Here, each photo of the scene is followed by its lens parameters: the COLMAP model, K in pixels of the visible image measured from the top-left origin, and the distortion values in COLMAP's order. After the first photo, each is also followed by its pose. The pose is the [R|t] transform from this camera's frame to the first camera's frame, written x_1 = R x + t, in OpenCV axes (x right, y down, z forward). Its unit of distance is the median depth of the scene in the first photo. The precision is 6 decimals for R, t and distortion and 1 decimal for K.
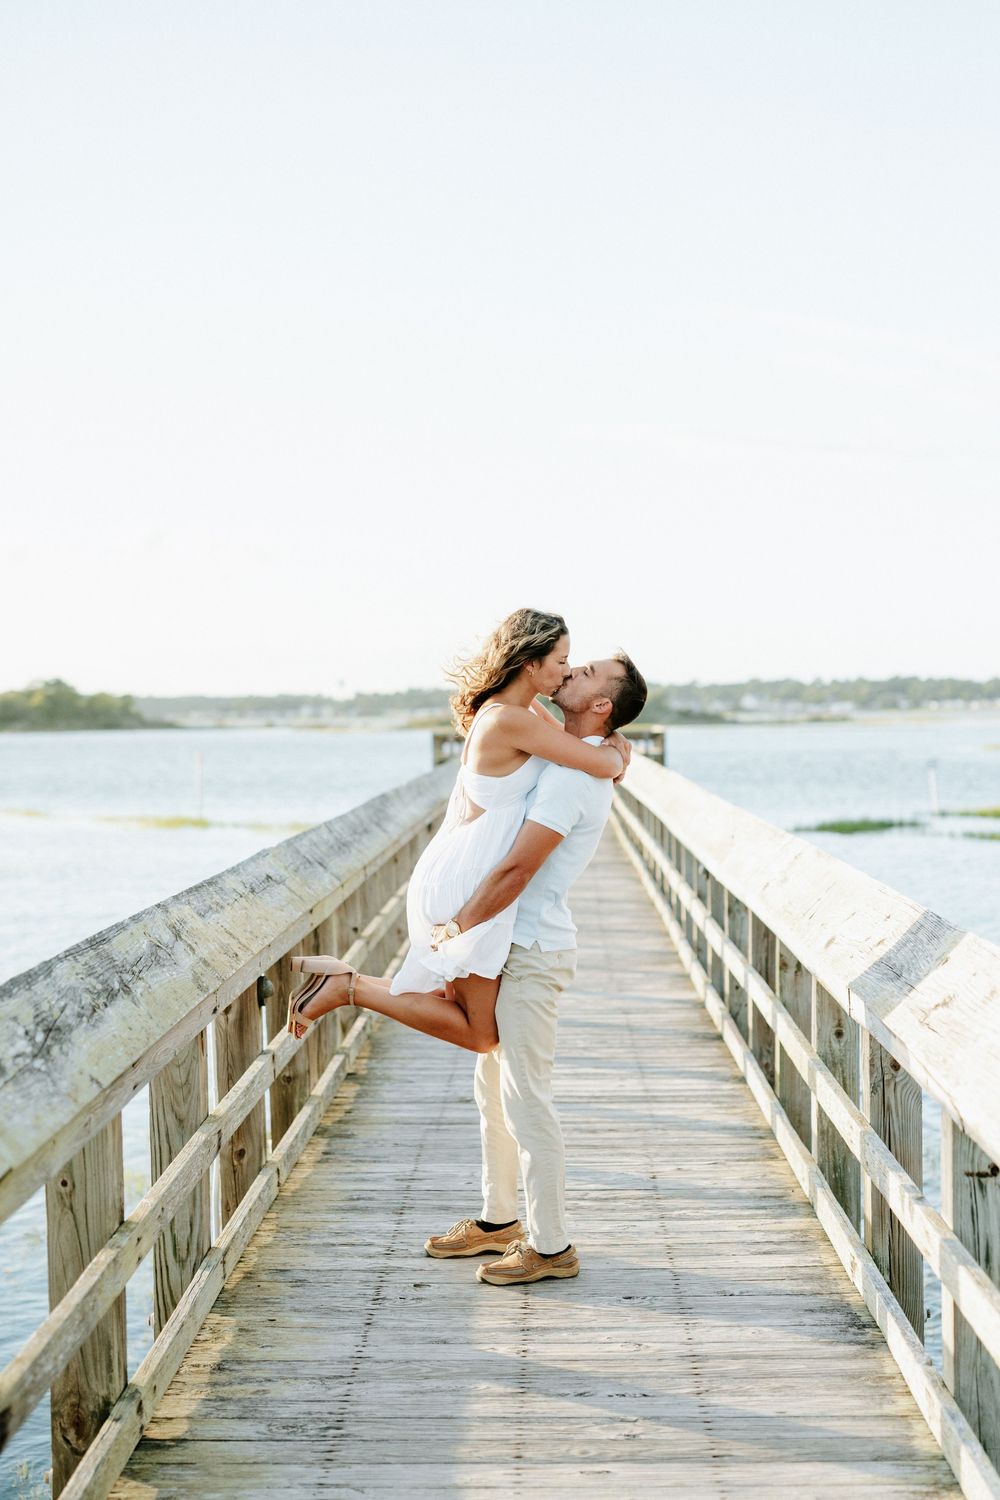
lens RADIAL K [[2040.4, 0, 500.0], [0, 2040.4, 750.0], [0, 0, 1]] dist [0.011005, 0.021559]
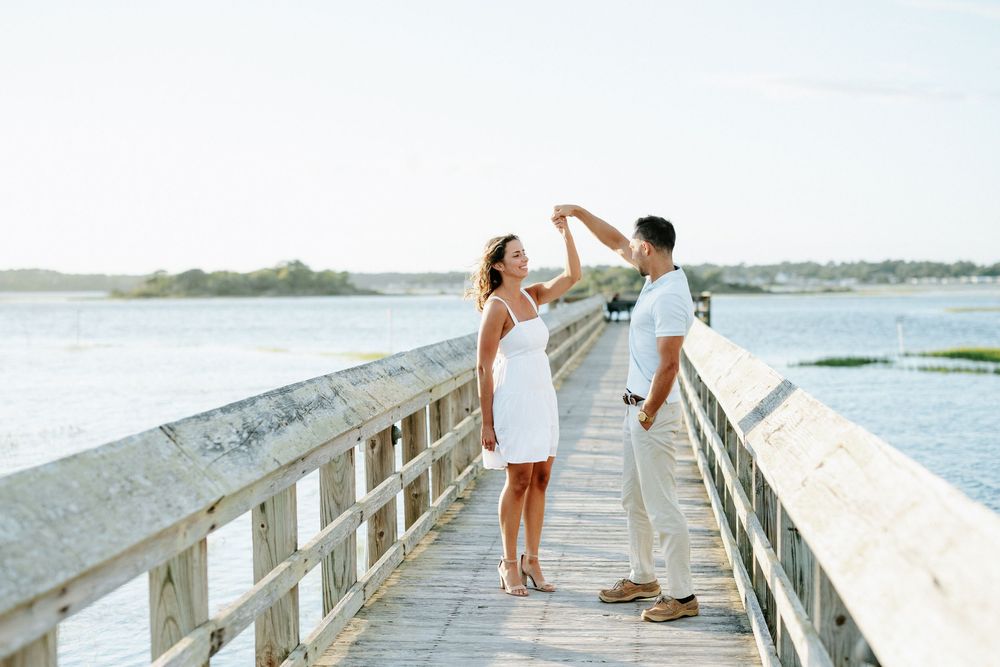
lens RADIAL K [[1429.2, 0, 500.0], [0, 1429.2, 333.5], [0, 0, 1]] dist [-0.006434, -0.024485]
pose [[0.997335, 0.005910, -0.072722, 0.058191], [-0.004776, 0.999864, 0.015758, 0.022025], [0.072806, -0.015369, 0.997228, -0.150053]]
